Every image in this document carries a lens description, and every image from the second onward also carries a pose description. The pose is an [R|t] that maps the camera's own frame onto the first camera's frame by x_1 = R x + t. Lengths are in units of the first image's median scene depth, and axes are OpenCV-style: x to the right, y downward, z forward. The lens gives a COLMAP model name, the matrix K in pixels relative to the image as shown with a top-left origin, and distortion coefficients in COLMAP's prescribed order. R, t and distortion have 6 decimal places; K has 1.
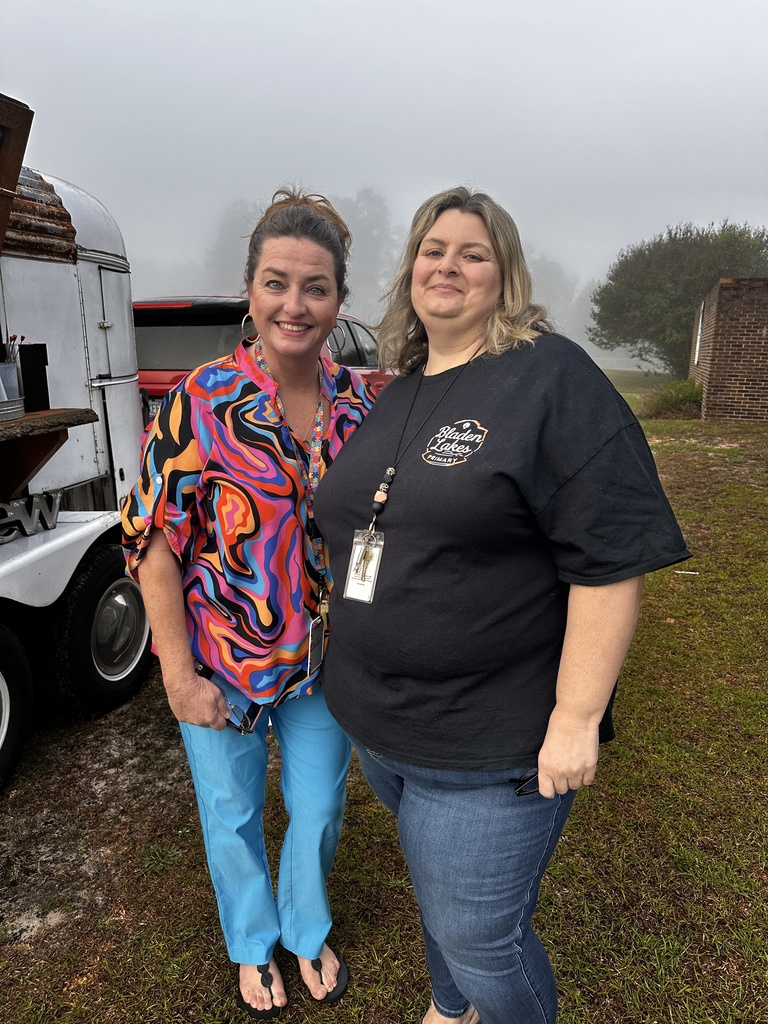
lens RADIAL K [[741.2, 0, 369.8], [0, 741.2, 511.3], [0, 0, 1]] dist [-0.004511, -0.002858]
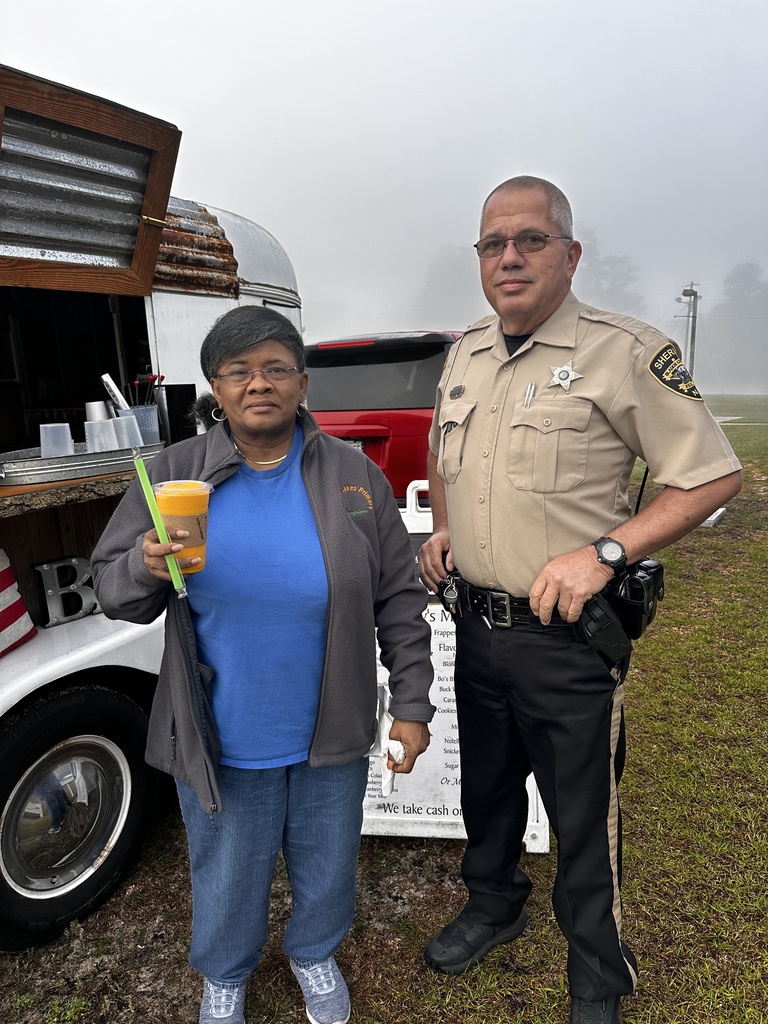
lens RADIAL K [[731.4, 0, 384.0], [0, 731.4, 512.0], [0, 0, 1]] dist [0.032441, -0.062861]
pose [[0.967801, 0.017660, -0.251098, 0.019050], [-0.029096, 0.998698, -0.041903, -0.034128], [0.250031, 0.047860, 0.967054, 0.174530]]
